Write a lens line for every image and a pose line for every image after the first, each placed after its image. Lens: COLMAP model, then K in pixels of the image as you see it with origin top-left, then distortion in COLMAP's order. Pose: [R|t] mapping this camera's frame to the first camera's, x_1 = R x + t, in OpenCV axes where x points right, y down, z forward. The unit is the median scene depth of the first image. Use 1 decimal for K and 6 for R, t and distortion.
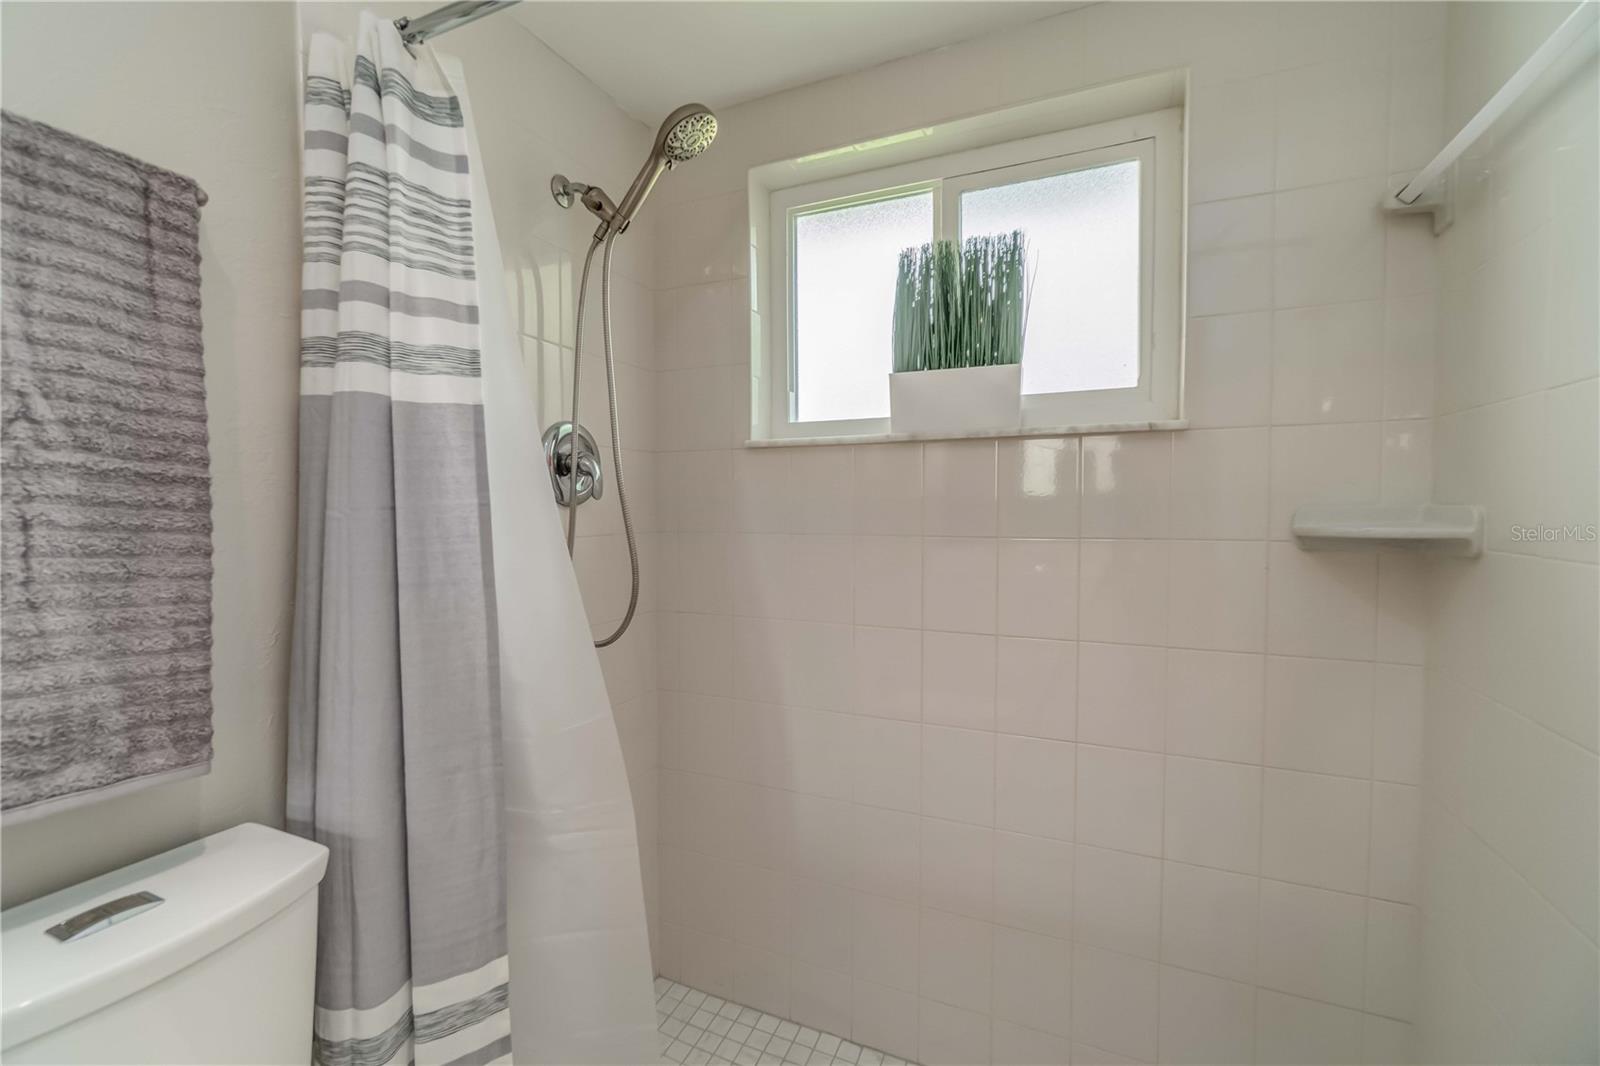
lens RADIAL K [[692.4, 0, 792.2], [0, 692.4, 535.0], [0, 0, 1]] dist [-0.007941, 0.000993]
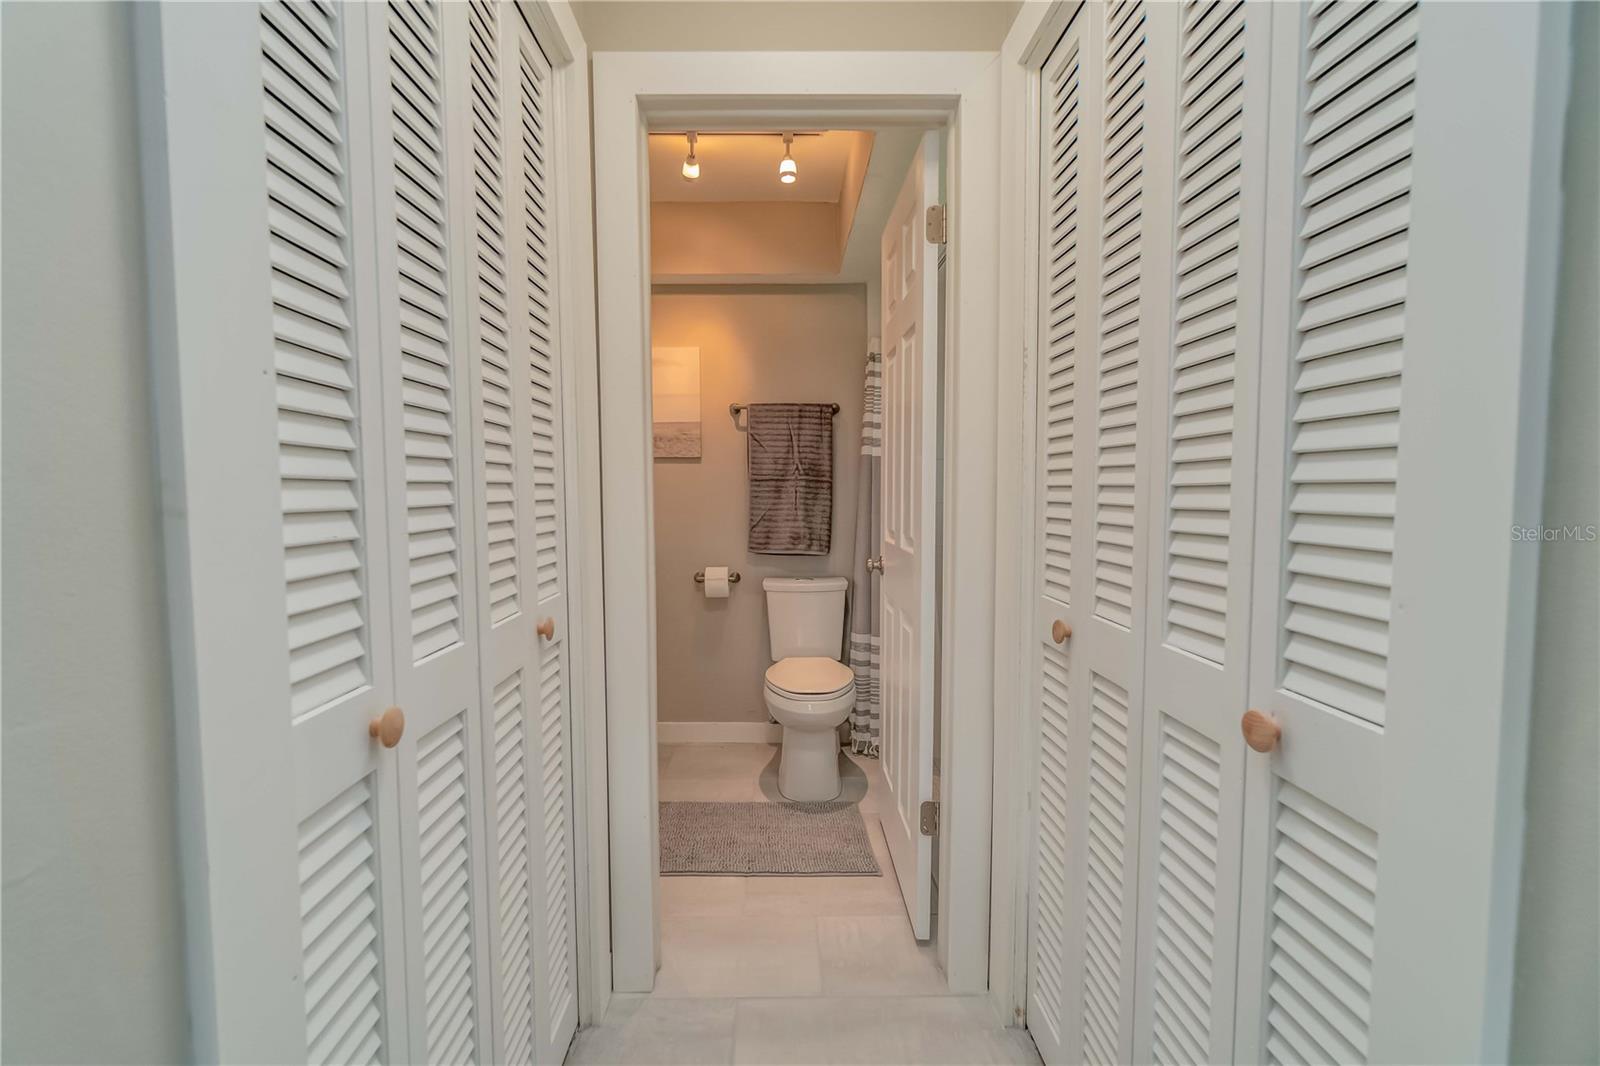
lens RADIAL K [[692.4, 0, 791.0], [0, 692.4, 536.0], [0, 0, 1]] dist [-0.007941, 0.000993]
pose [[0.447227, 0.066706, -0.891929, 2.614538], [-0.035799, 0.997751, 0.056670, 0.015502], [0.893704, 0.006586, 0.448610, -0.974591]]
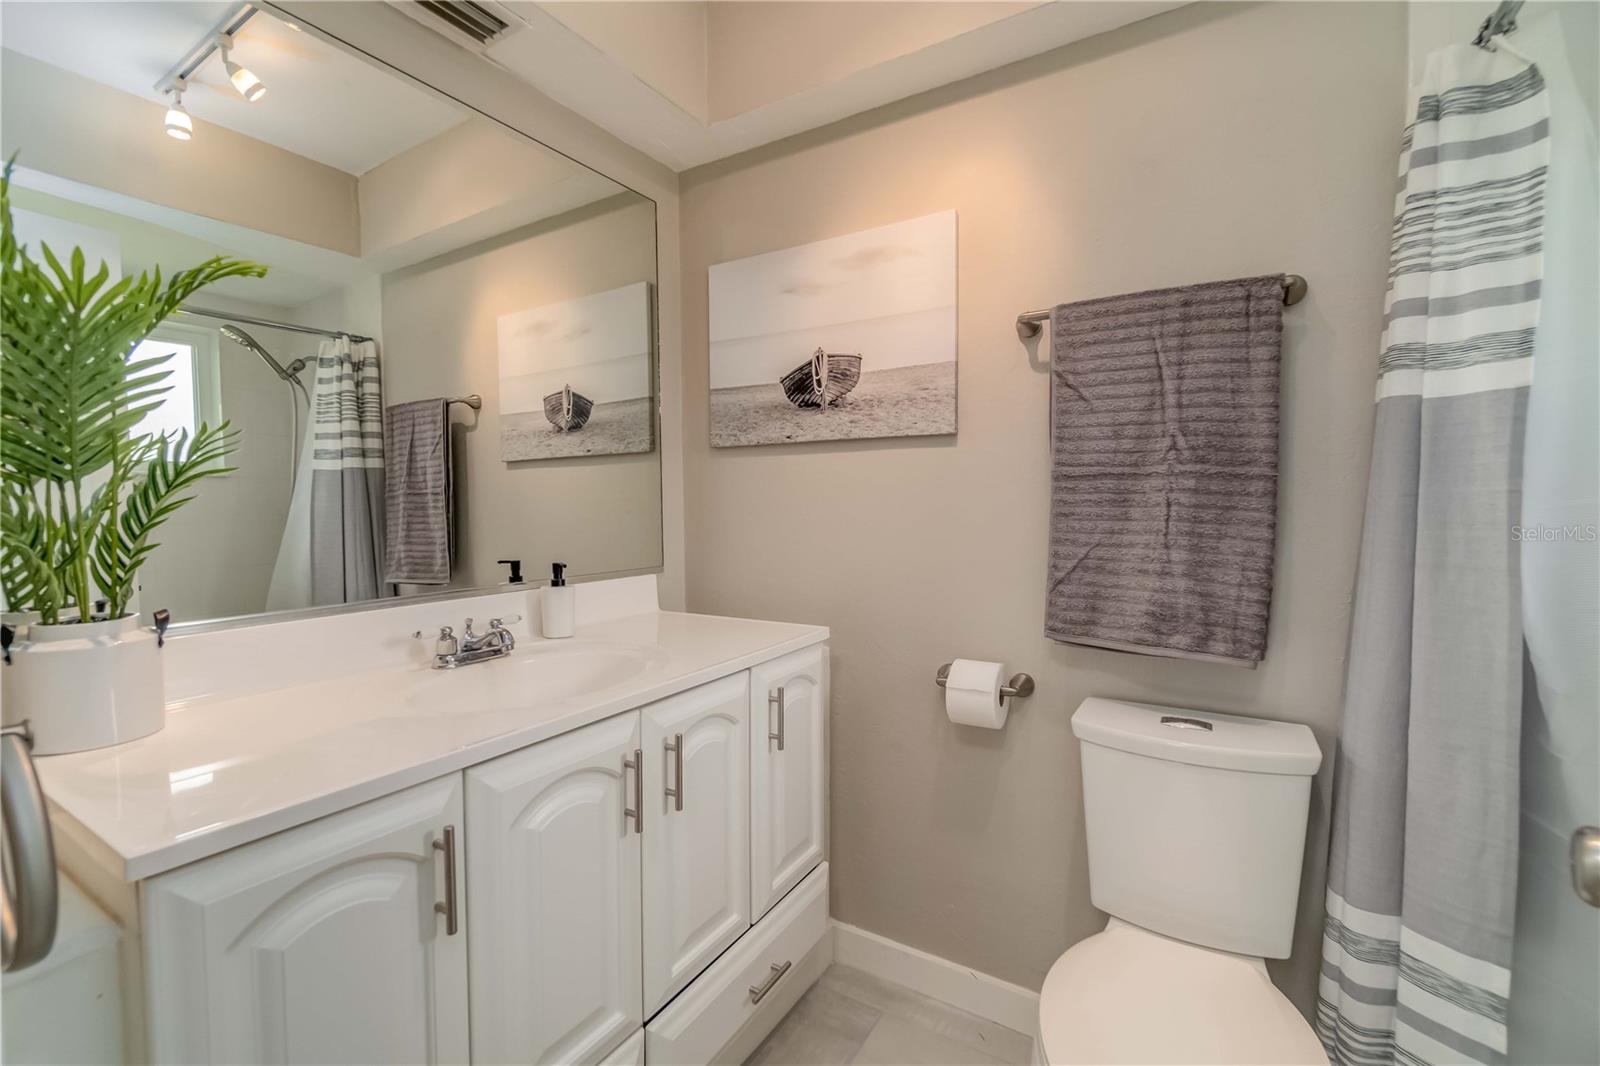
lens RADIAL K [[692.4, 0, 785.9], [0, 692.4, 531.1], [0, 0, 1]] dist [-0.007941, 0.000993]
pose [[-0.121565, 0.054424, -0.991090, 0.777333], [-0.032931, 0.997725, 0.058828, -0.015138], [0.992037, 0.039789, -0.119497, 0.140954]]
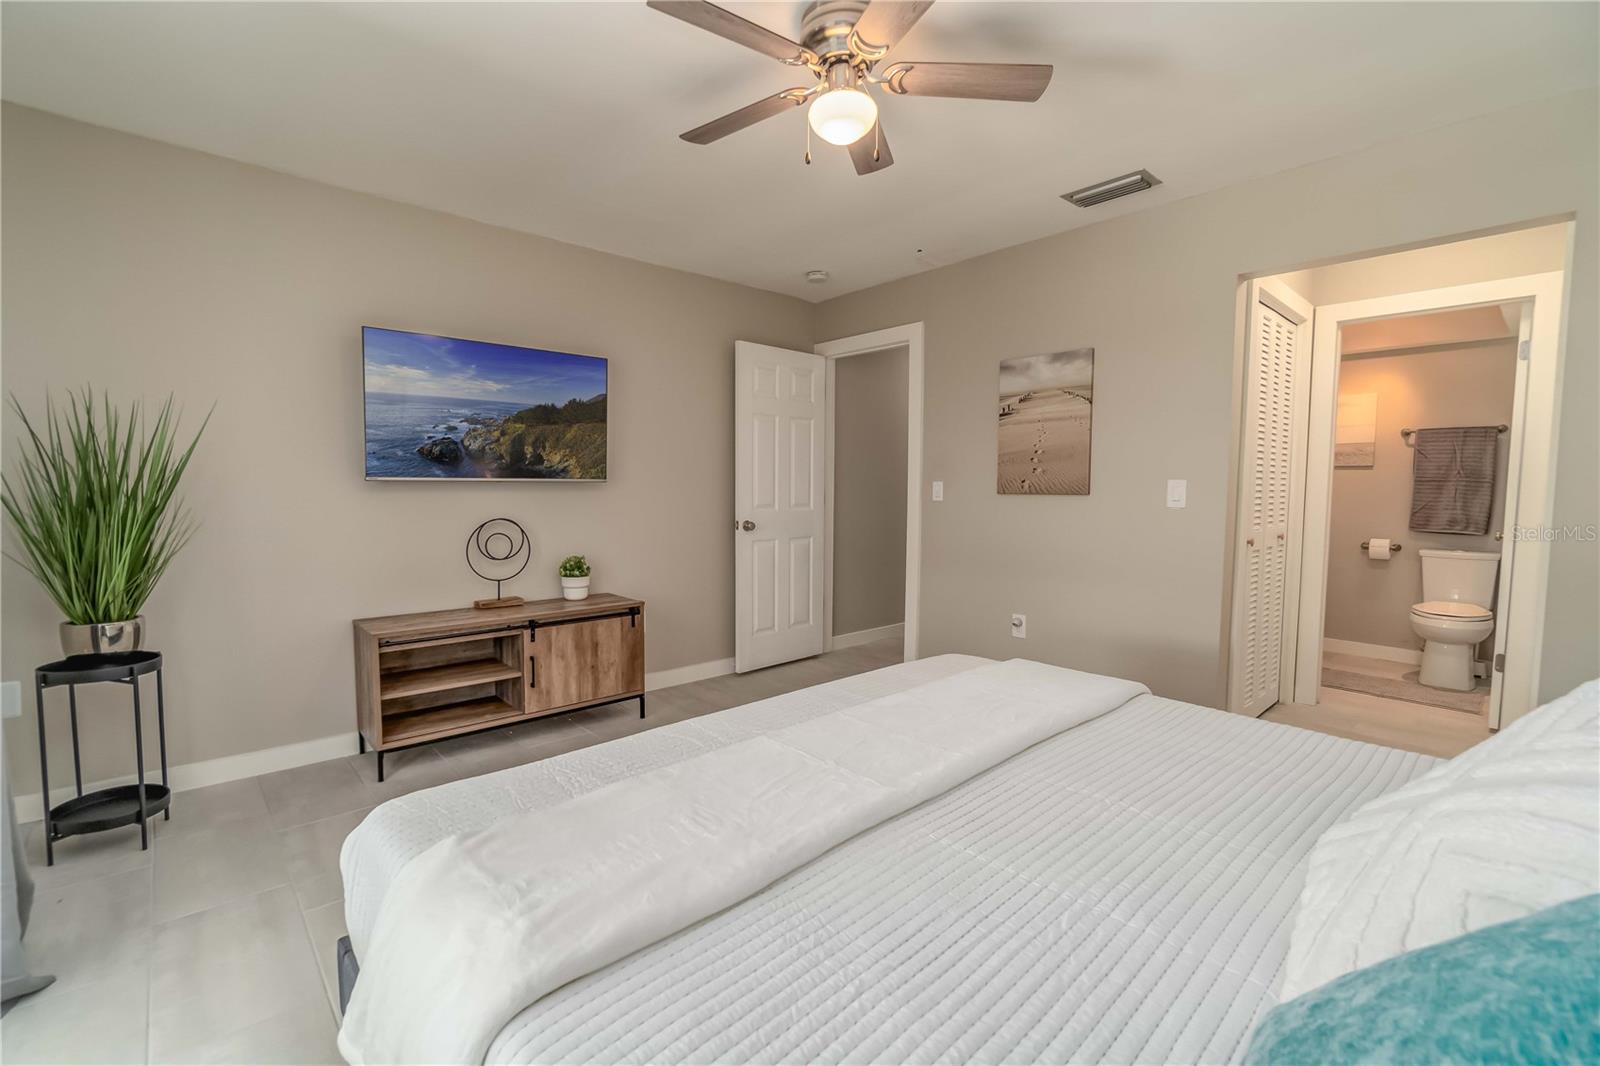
lens RADIAL K [[692.4, 0, 783.8], [0, 692.4, 536.2], [0, 0, 1]] dist [-0.007941, 0.000993]
pose [[-0.390355, 0.071862, -0.917856, 6.405767], [-0.037131, 0.994909, 0.093686, 0.045451], [0.919916, 0.070651, -0.385699, -2.032099]]
